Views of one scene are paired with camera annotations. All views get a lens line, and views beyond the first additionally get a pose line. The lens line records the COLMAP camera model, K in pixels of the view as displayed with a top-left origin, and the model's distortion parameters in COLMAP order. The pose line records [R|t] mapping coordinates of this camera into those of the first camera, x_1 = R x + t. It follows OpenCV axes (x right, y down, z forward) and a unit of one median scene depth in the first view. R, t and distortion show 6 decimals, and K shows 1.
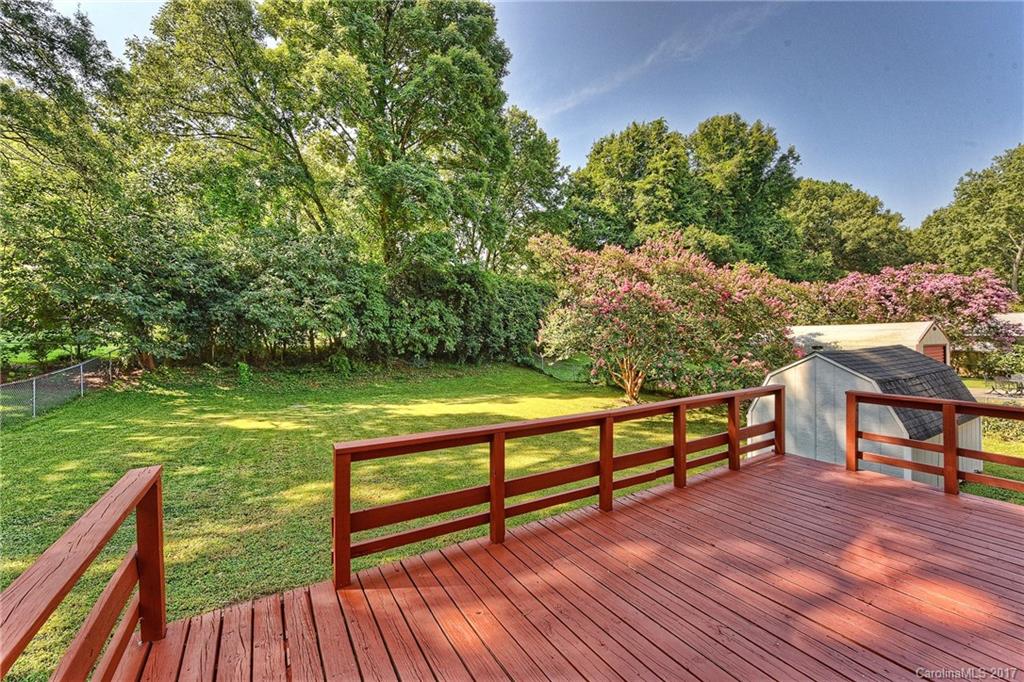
lens RADIAL K [[404.6, 0, 512.0], [0, 404.6, 341.0], [0, 0, 1]] dist [-0.001435, 0.000314]
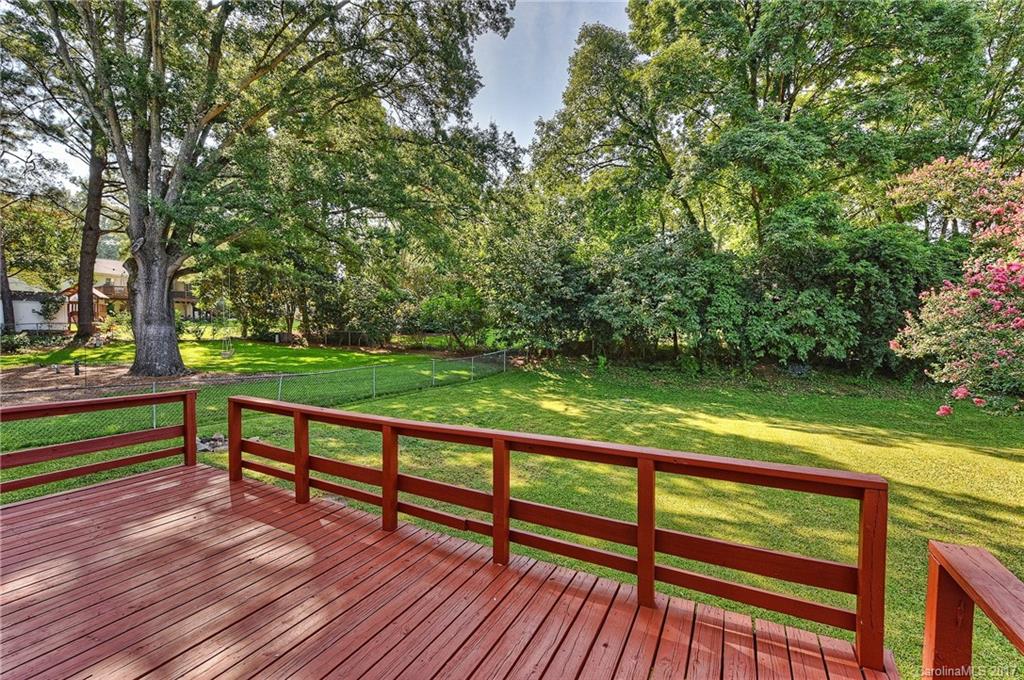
lens RADIAL K [[425.0, 0, 516.3], [0, 425.0, 340.3], [0, 0, 1]] dist [0.001098, -0.000485]
pose [[0.519065, 0.025718, -0.854348, 0.251542], [-0.025844, 0.999562, 0.014387, -0.003675], [0.854344, 0.014612, 0.519503, 0.161538]]
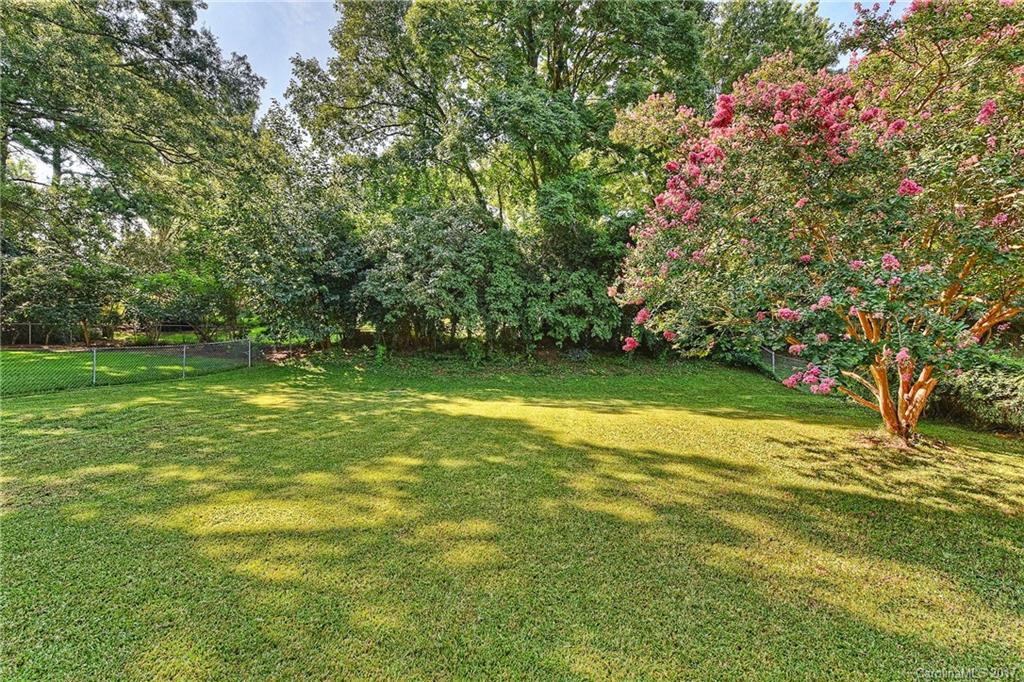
lens RADIAL K [[425.9, 0, 527.3], [0, 425.9, 338.9], [0, 0, 1]] dist [0.002212, 0.000033]
pose [[0.790332, -0.002847, -0.612673, 0.267501], [-0.012804, 0.999694, -0.021162, 0.056355], [0.612546, 0.024570, 0.790053, 0.402588]]
